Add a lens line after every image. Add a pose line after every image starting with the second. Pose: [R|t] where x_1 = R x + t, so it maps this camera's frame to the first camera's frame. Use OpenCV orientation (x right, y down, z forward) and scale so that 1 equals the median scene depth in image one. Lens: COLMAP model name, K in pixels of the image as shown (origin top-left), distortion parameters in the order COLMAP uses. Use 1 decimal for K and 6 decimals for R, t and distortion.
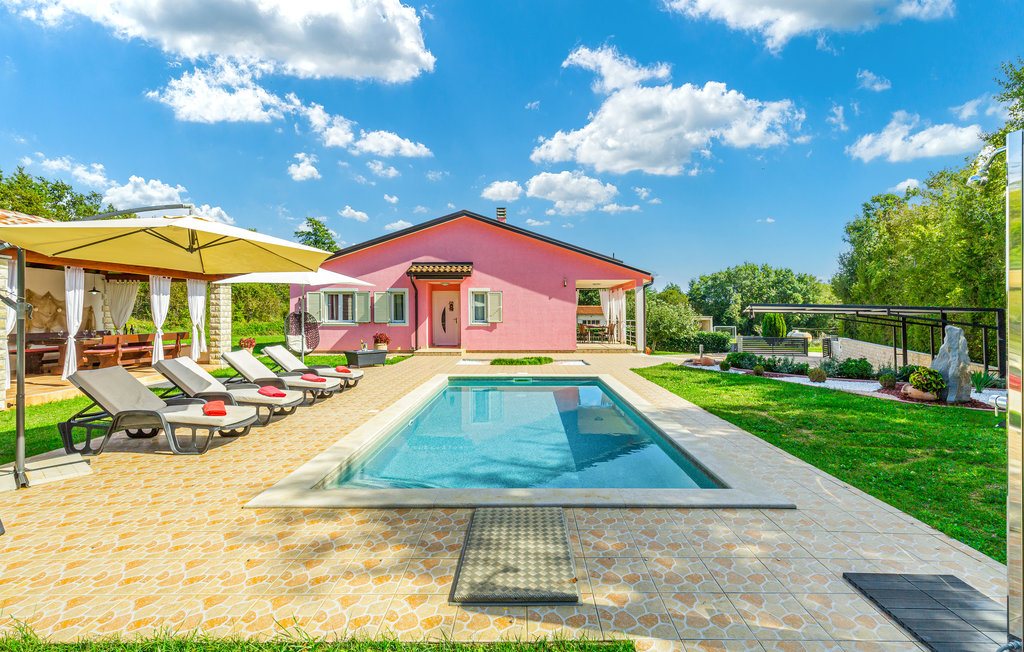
lens RADIAL K [[490.4, 0, 516.1], [0, 490.4, 316.0], [0, 0, 1]] dist [0.000274, -0.000140]
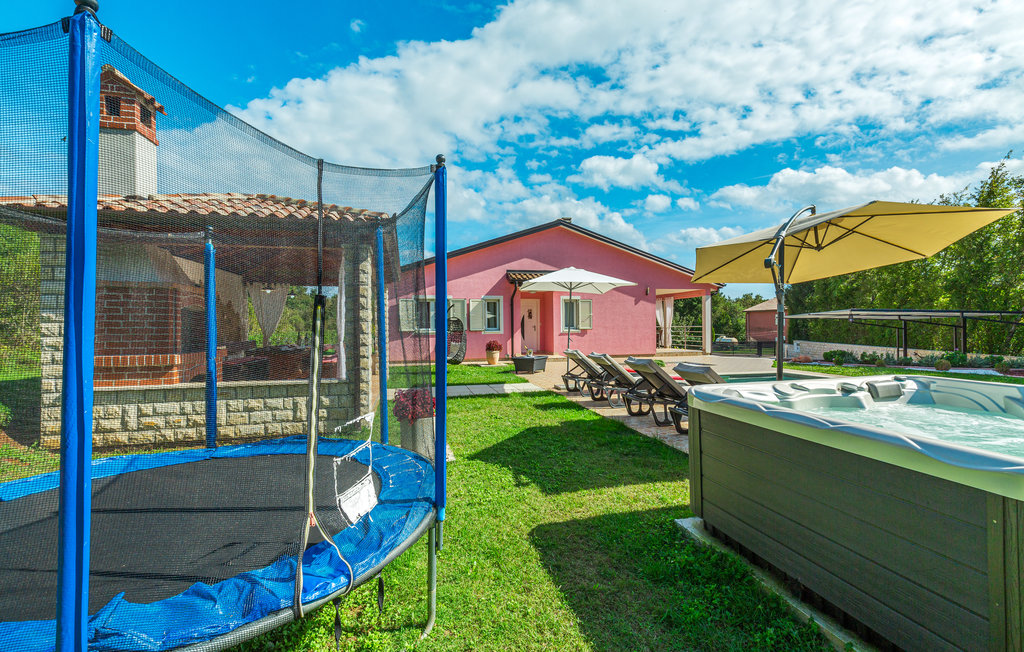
lens RADIAL K [[463.5, 0, 517.0], [0, 463.5, 329.6], [0, 0, 1]] dist [0.003300, 0.000468]
pose [[0.976735, -0.009202, 0.214252, -0.247004], [0.007827, 0.999943, 0.007264, 0.003757], [-0.214307, -0.005419, 0.976751, 0.039549]]
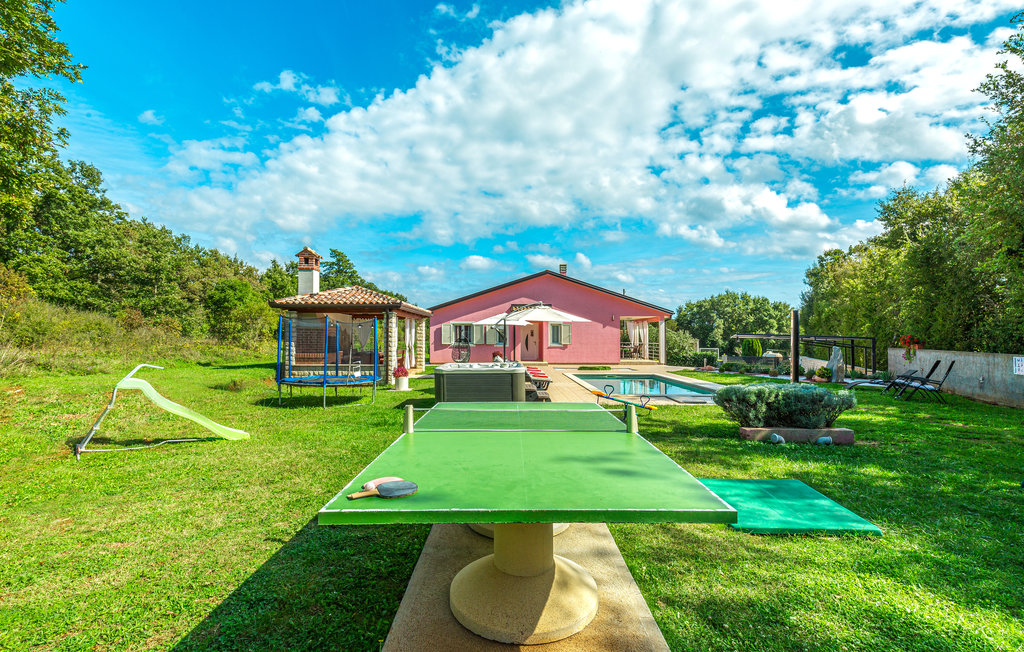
lens RADIAL K [[463.5, 0, 507.7], [0, 463.5, 336.2], [0, 0, 1]] dist [0.003300, 0.000468]
pose [[0.999995, 0.002679, -0.001578, -0.137332], [-0.002686, 0.999987, -0.004336, -0.003319], [0.001567, 0.004340, 0.999989, -0.267181]]
